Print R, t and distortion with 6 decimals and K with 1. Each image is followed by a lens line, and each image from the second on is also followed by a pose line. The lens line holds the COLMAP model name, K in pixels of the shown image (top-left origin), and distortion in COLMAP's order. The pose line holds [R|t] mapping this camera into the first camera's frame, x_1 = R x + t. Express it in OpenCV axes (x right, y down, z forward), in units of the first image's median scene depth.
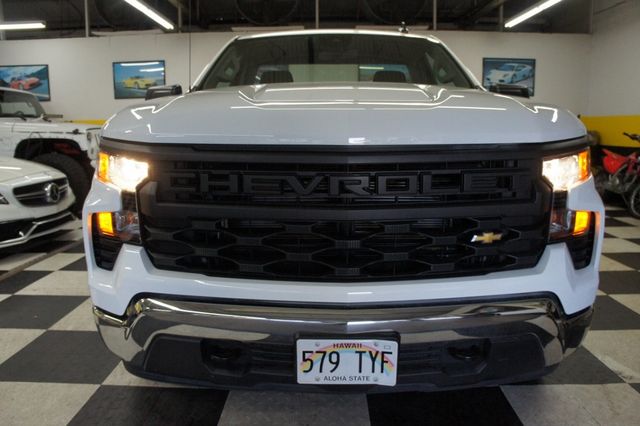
lens RADIAL K [[501.9, 0, 320.0], [0, 501.9, 213.0], [0, 0, 1]] dist [-0.178208, 0.131339]
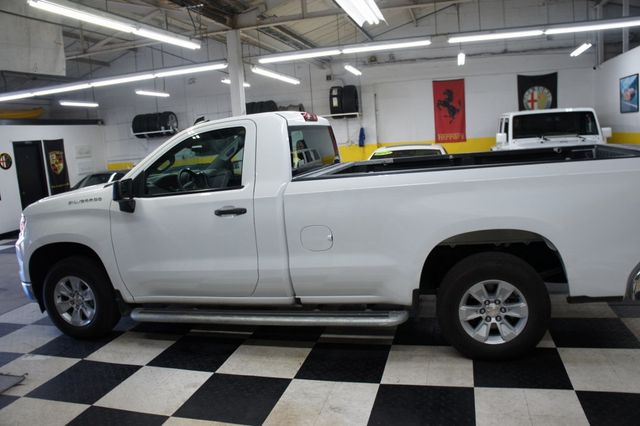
lens RADIAL K [[501.9, 0, 320.0], [0, 501.9, 213.0], [0, 0, 1]] dist [-0.178208, 0.131339]
pose [[-0.264047, 0.172177, -0.949017, 1.640060], [-0.090019, 0.975244, 0.201981, -0.533484], [0.960300, 0.138762, -0.242011, 2.010712]]
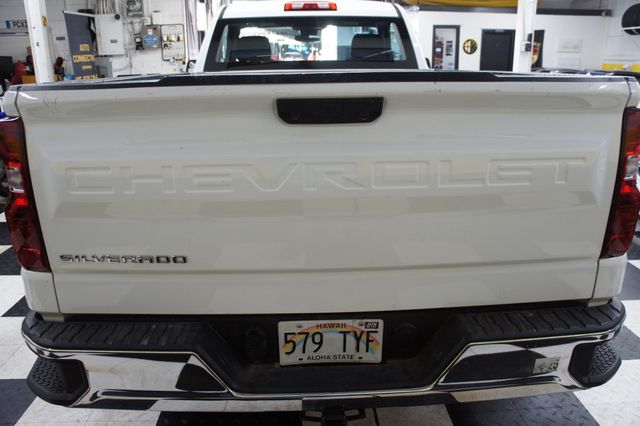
lens RADIAL K [[501.9, 0, 320.0], [0, 501.9, 213.0], [0, 0, 1]] dist [-0.178208, 0.131339]
pose [[-0.999283, 0.023438, -0.029740, 0.088023], [0.007048, 0.886807, 0.462086, -0.620627], [0.037204, 0.461545, -0.886336, 2.981356]]
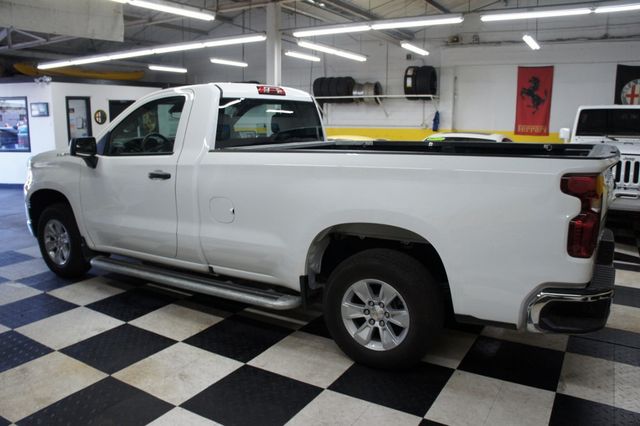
lens RADIAL K [[501.9, 0, 320.0], [0, 501.9, 213.0], [0, 0, 1]] dist [-0.178208, 0.131339]
pose [[-0.518876, 0.162847, -0.839195, 1.378718], [-0.144347, 0.950900, 0.273774, -0.592582], [0.842574, 0.263190, -0.469893, 2.528135]]
